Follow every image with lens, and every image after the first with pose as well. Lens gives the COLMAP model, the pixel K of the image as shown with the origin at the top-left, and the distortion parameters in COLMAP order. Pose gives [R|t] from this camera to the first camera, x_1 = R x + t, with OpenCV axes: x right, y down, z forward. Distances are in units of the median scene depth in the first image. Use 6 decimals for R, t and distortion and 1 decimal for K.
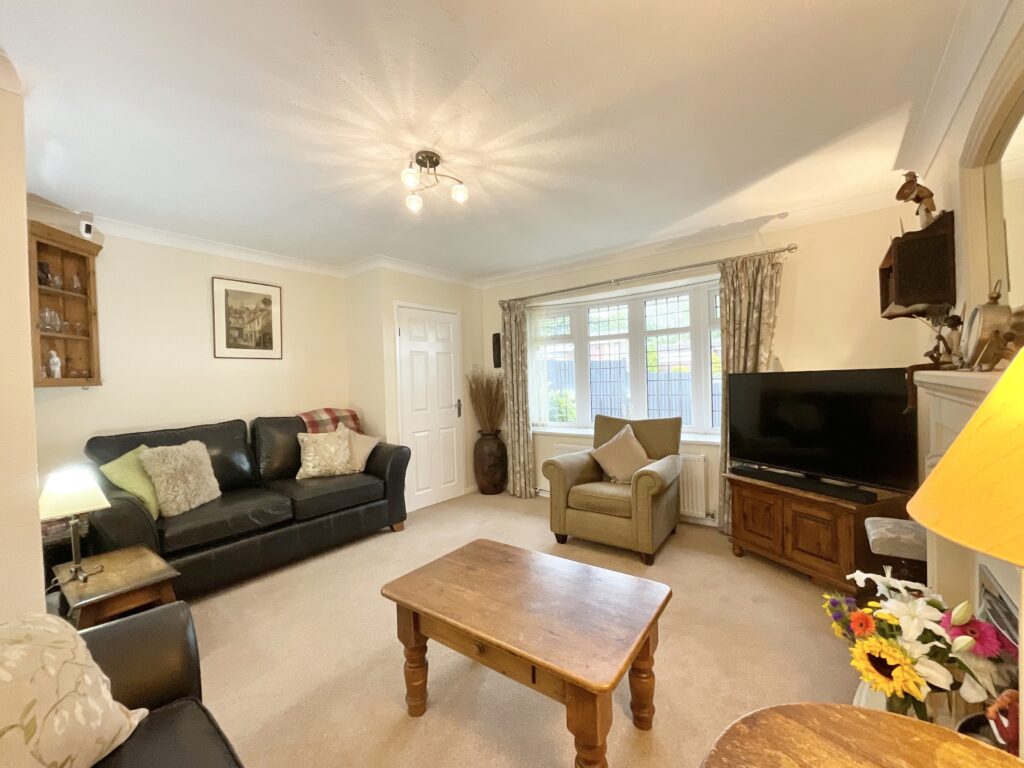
lens RADIAL K [[413.7, 0, 511.5], [0, 413.7, 384.6], [0, 0, 1]] dist [0.001202, -0.000048]
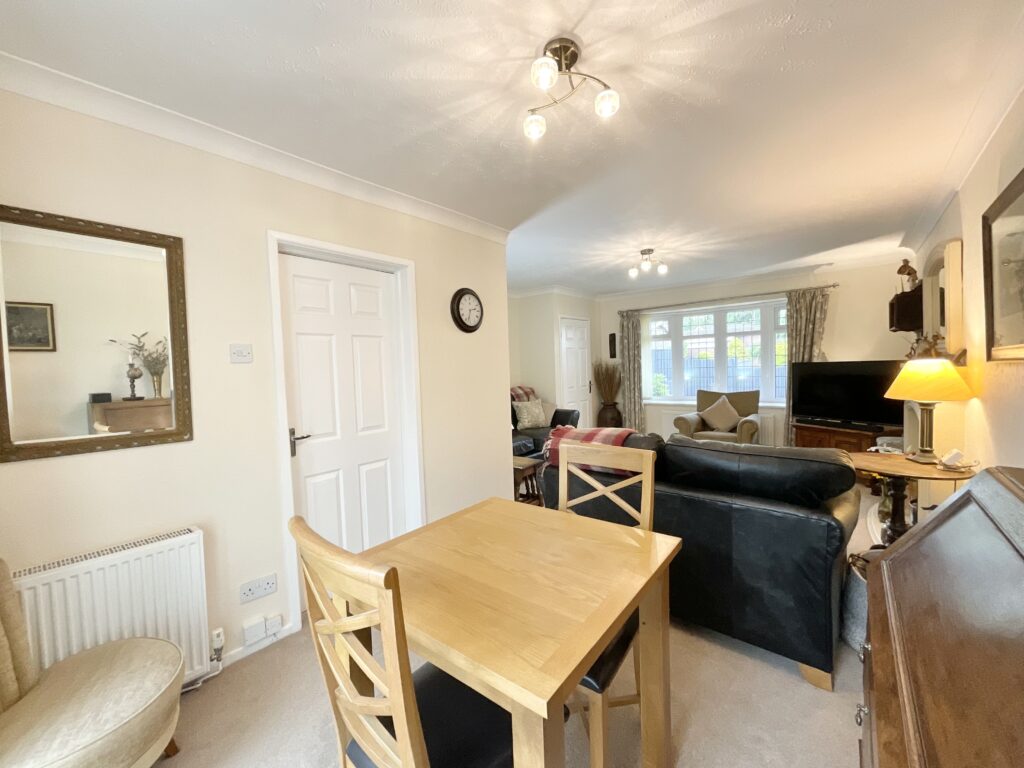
lens RADIAL K [[413.7, 0, 513.4], [0, 413.7, 385.2], [0, 0, 1]] dist [0.001202, -0.000048]
pose [[0.999783, -0.003142, -0.020573, -0.497740], [0.003901, 0.999309, 0.036956, -0.003025], [0.020443, -0.037029, 0.999105, -0.595524]]
